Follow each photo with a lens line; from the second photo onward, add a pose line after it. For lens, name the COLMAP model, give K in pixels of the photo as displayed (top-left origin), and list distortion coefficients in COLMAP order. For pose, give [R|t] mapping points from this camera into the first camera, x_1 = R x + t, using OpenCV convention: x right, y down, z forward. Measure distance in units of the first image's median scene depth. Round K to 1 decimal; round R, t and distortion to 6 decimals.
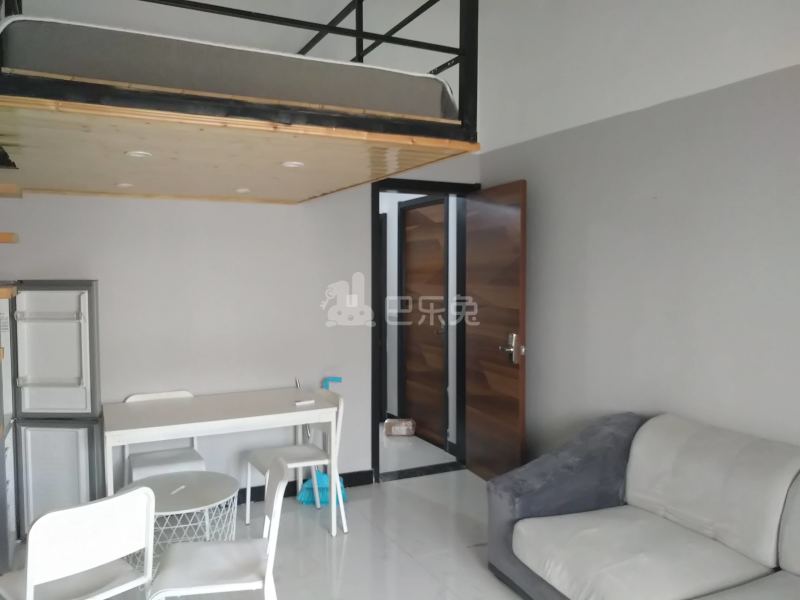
lens RADIAL K [[644.8, 0, 400.1], [0, 644.8, 292.2], [0, 0, 1]] dist [-0.005438, -0.004355]
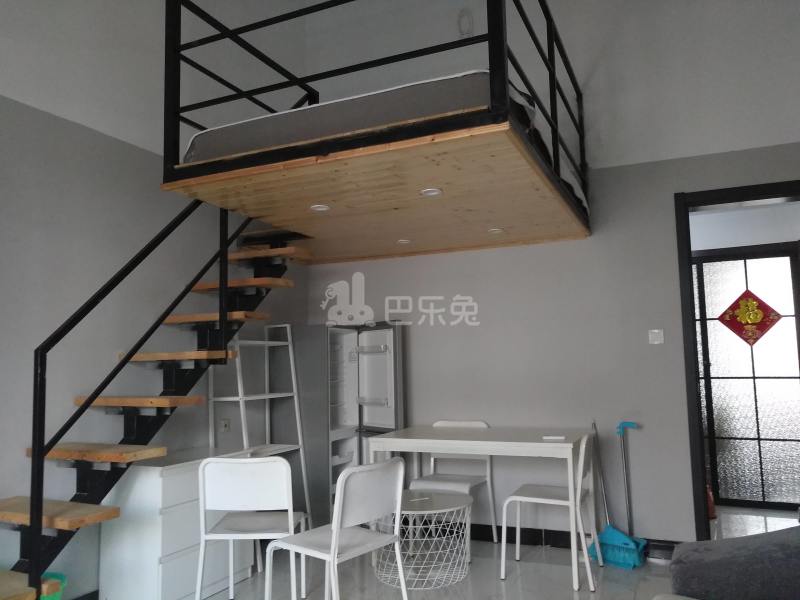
lens RADIAL K [[632.8, 0, 400.0], [0, 632.8, 300.0], [0, 0, 1]] dist [0.000024, -0.001842]
pose [[0.629747, -0.088182, -0.771779, 0.474551], [-0.010478, 0.992481, -0.121948, 0.090014], [0.776730, 0.084883, 0.624088, 0.231435]]
